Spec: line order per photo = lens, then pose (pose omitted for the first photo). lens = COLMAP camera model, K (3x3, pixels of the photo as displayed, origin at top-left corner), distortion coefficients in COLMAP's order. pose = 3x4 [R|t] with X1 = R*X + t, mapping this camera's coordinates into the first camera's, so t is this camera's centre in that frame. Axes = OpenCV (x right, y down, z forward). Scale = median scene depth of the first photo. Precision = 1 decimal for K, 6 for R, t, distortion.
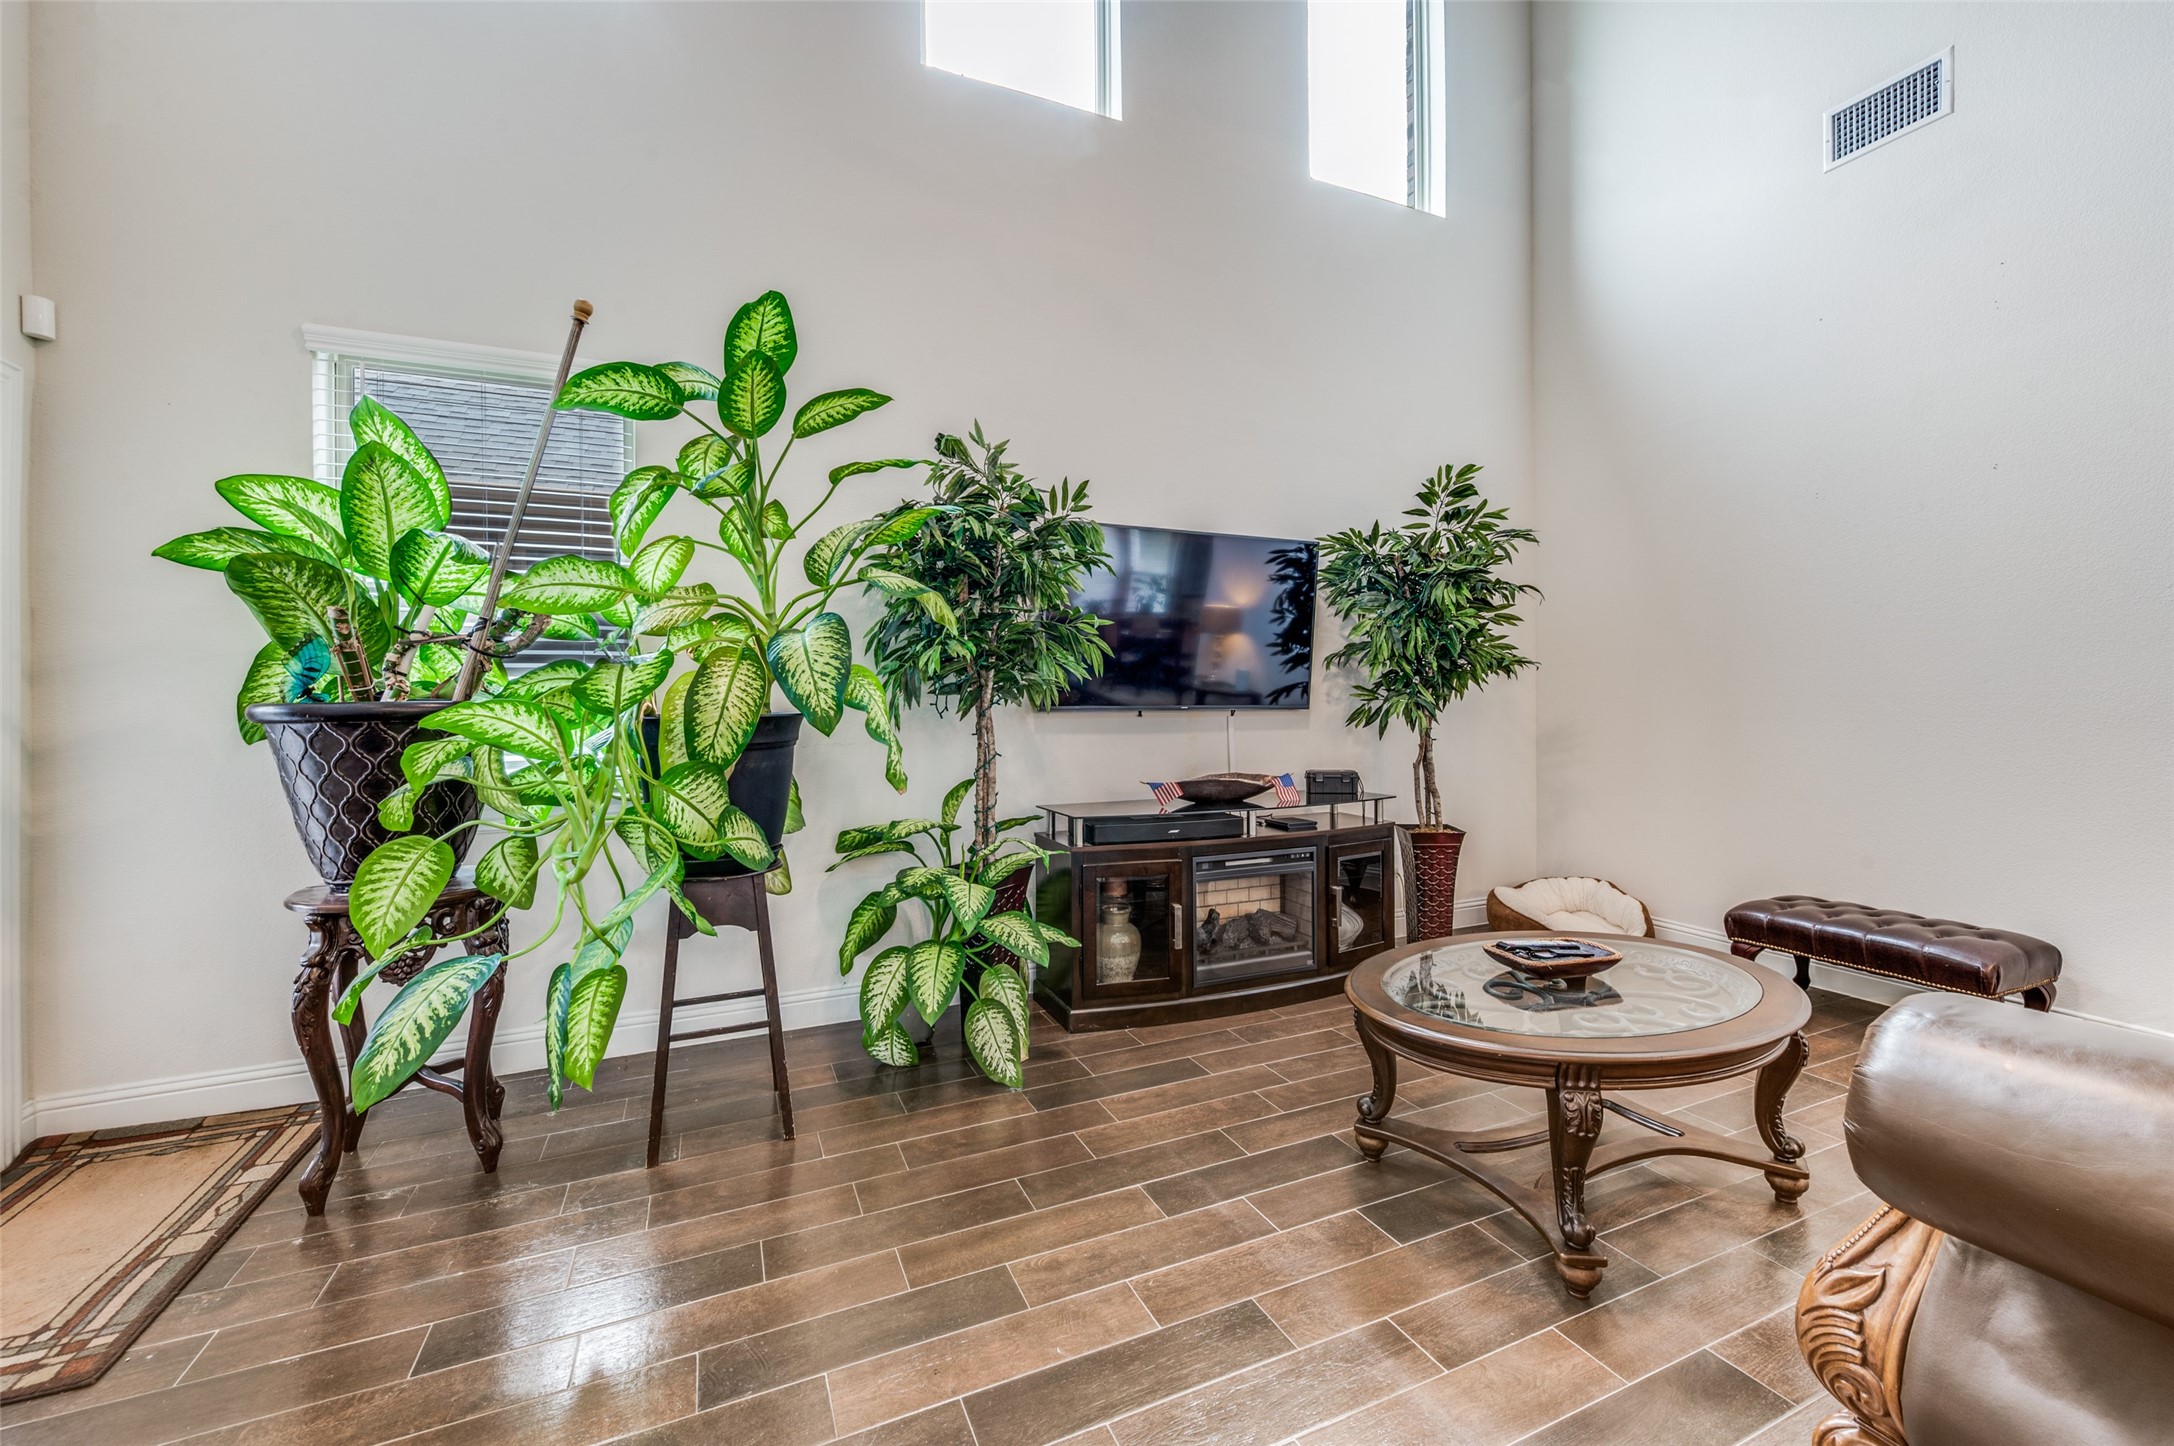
lens RADIAL K [[878.5, 0, 1096.1], [0, 878.5, 714.0], [0, 0, 1]] dist [-0.001060, 0.000081]
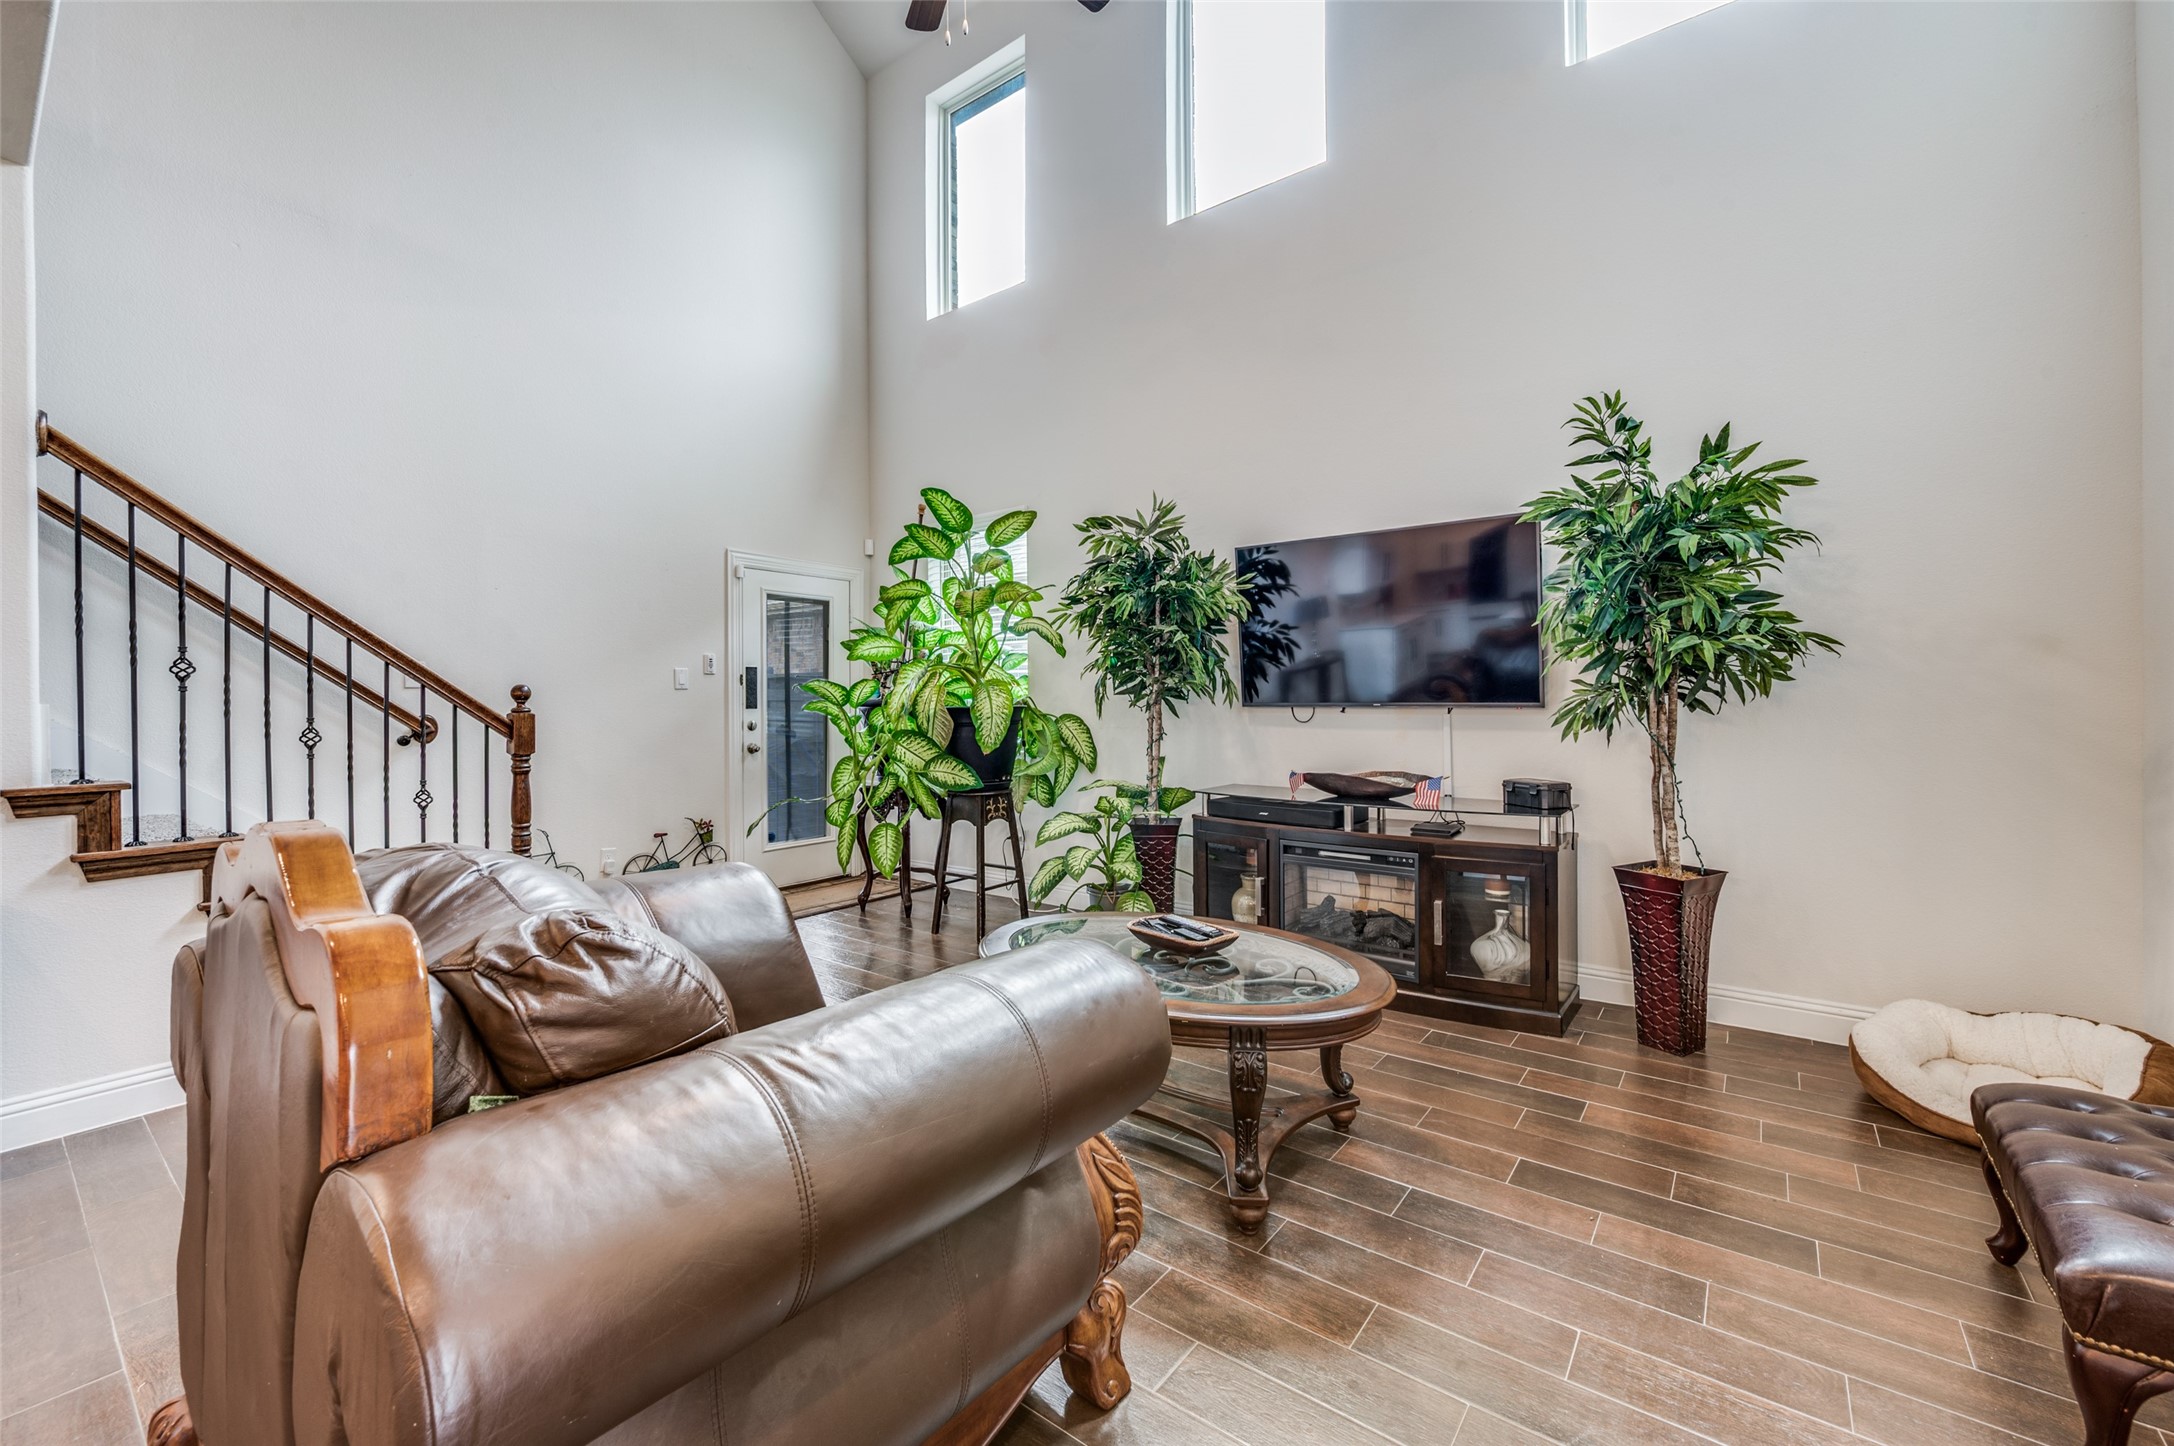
lens RADIAL K [[878.5, 0, 1083.2], [0, 878.5, 708.7], [0, 0, 1]] dist [-0.001060, 0.000081]
pose [[0.465148, 0.011134, -0.885163, 0.883279], [-0.010201, 0.999922, 0.007217, -0.006415], [0.885174, 0.005672, 0.465225, 0.240099]]
